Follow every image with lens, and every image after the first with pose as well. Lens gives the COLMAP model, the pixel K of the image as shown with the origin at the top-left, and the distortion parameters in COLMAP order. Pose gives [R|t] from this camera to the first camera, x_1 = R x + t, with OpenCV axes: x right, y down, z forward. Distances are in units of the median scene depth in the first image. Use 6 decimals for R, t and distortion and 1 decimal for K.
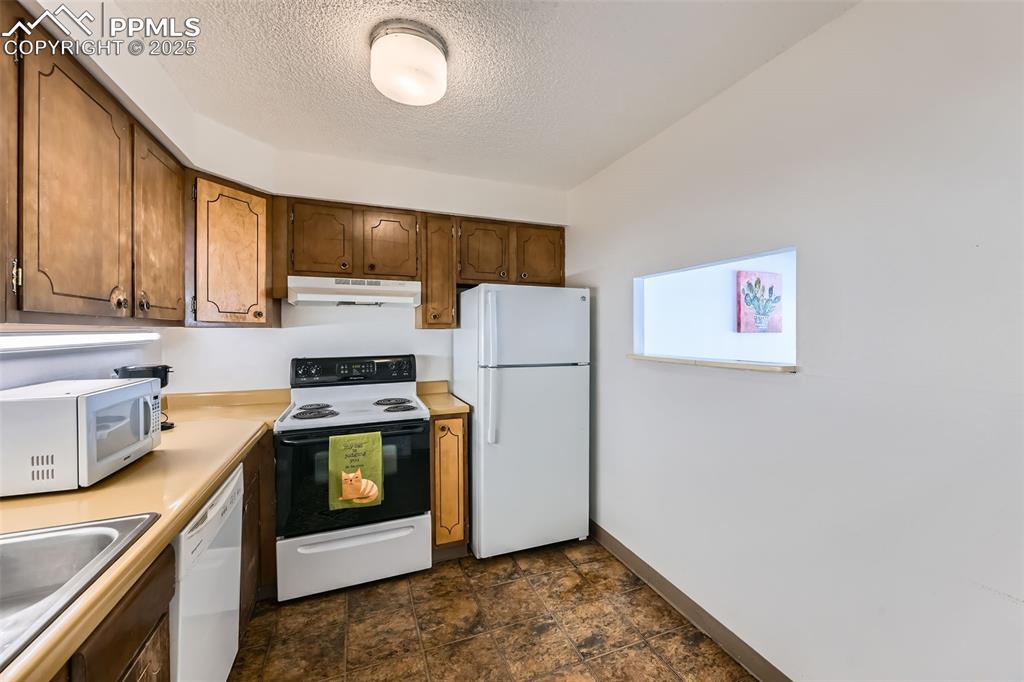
lens RADIAL K [[412.3, 0, 516.9], [0, 412.3, 334.0], [0, 0, 1]] dist [-0.003903, 0.002398]
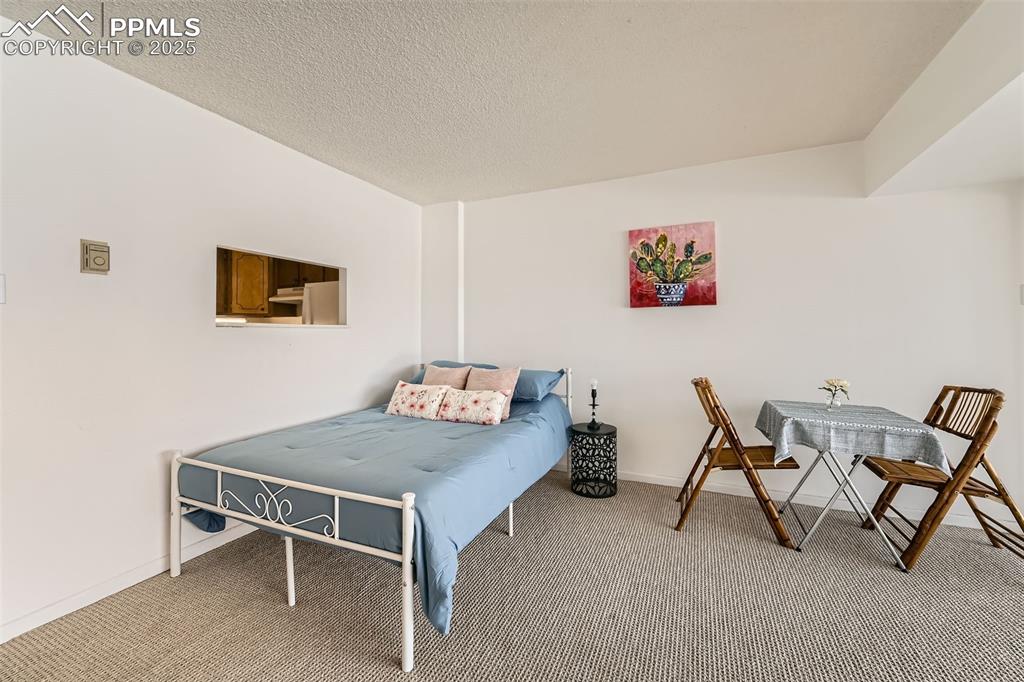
lens RADIAL K [[412.3, 0, 511.0], [0, 412.3, 334.6], [0, 0, 1]] dist [-0.003903, 0.002398]
pose [[0.691380, -0.006939, -0.722458, 1.763472], [0.004436, 0.999976, -0.005360, 0.096939], [0.722477, 0.000501, 0.691394, 0.500937]]
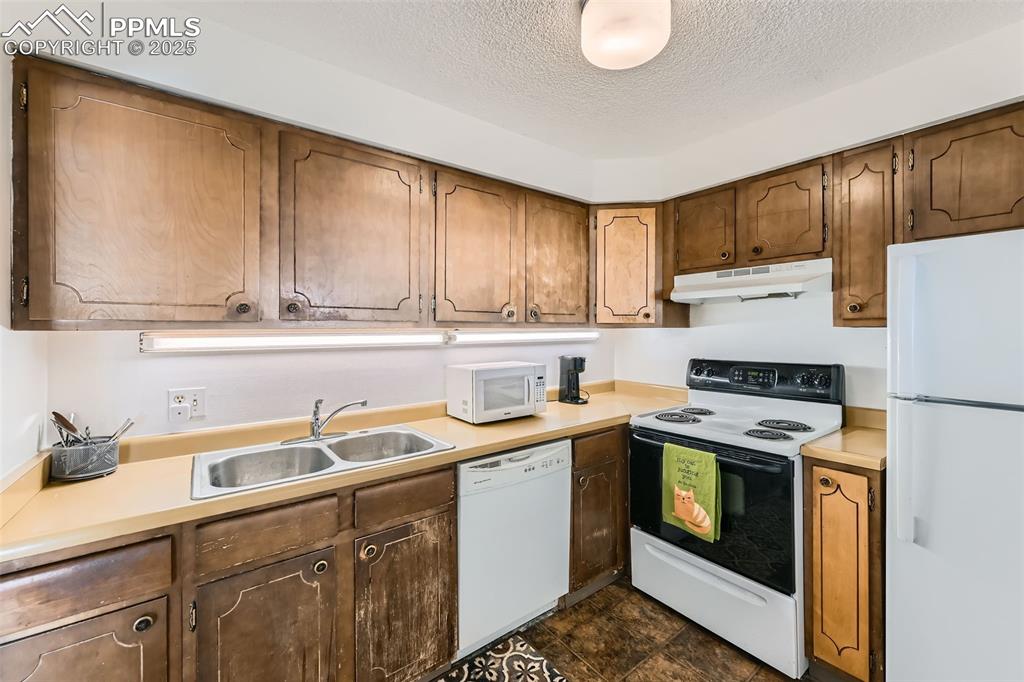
lens RADIAL K [[412.3, 0, 513.1], [0, 412.3, 328.5], [0, 0, 1]] dist [-0.003903, 0.002398]
pose [[0.254610, -0.005707, -0.967027, 0.351312], [-0.004223, 0.999966, -0.007013, -0.004731], [0.967034, 0.005869, 0.254578, 0.396651]]
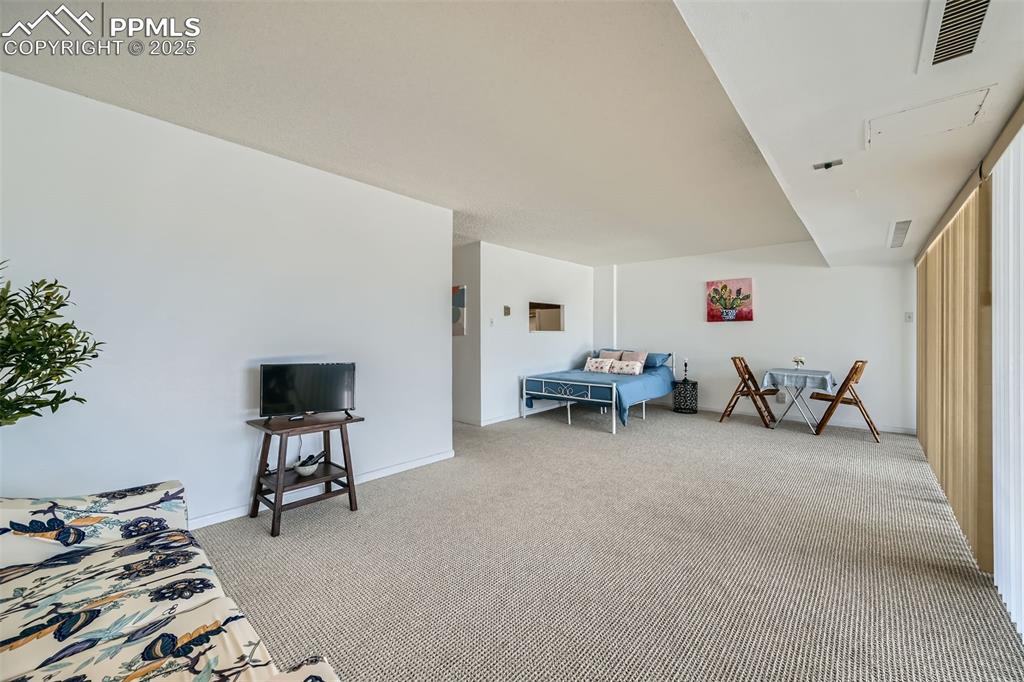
lens RADIAL K [[412.3, 0, 518.1], [0, 412.3, 336.5], [0, 0, 1]] dist [-0.003903, 0.002398]
pose [[0.469778, 0.001964, -0.882782, 2.900930], [-0.000416, 0.999998, 0.002003, 0.091502], [0.882784, -0.000574, 0.469778, -0.673393]]
